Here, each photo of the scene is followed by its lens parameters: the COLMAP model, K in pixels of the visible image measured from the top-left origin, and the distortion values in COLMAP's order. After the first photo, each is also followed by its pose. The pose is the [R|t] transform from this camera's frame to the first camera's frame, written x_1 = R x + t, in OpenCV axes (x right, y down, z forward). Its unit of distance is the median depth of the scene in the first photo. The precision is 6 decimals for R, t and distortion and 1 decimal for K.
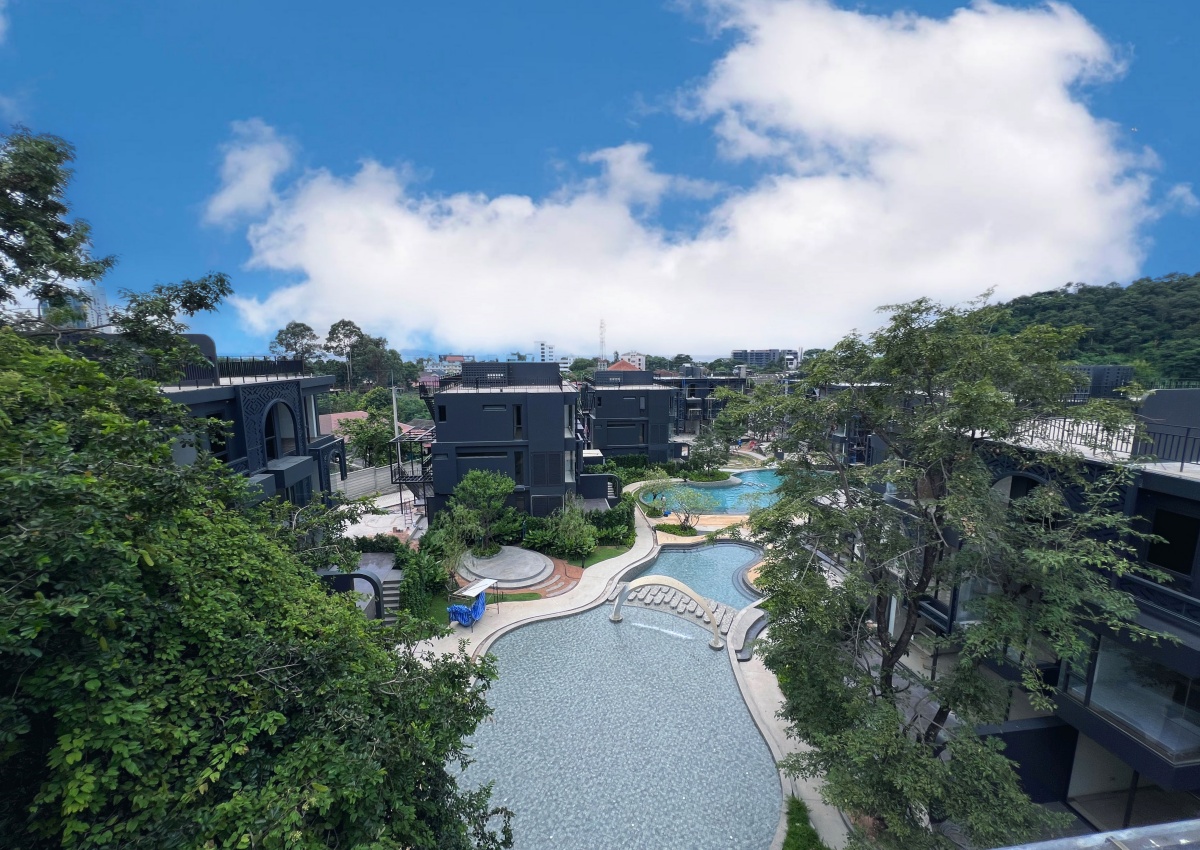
lens RADIAL K [[477.7, 0, 594.1], [0, 477.7, 424.4], [0, 0, 1]] dist [-0.005361, 0.000811]
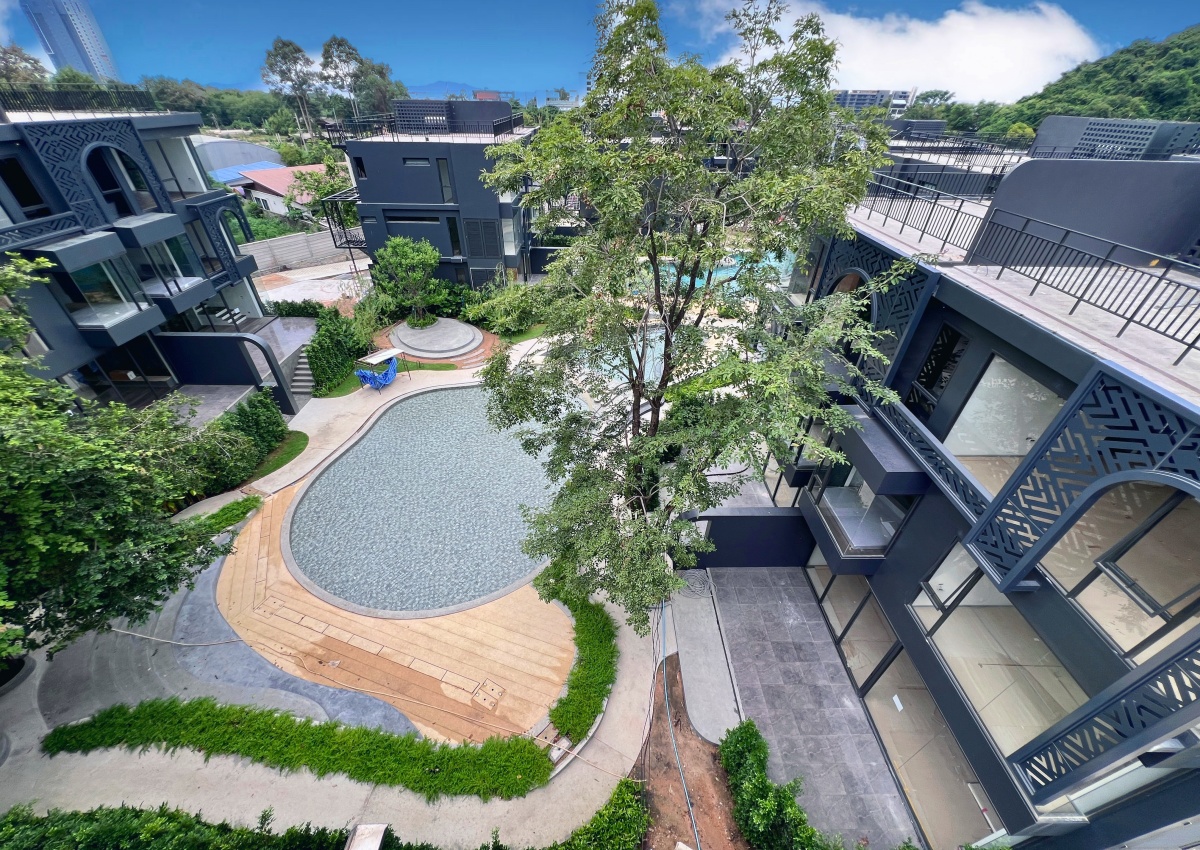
lens RADIAL K [[463.3, 0, 598.6], [0, 463.3, 433.8], [0, 0, 1]] dist [-0.000366, 0.000161]
pose [[0.993378, 0.080201, -0.082265, 0.242075], [-0.032172, 0.881567, 0.470962, -0.006129], [0.110294, -0.465197, 0.878309, 0.043637]]
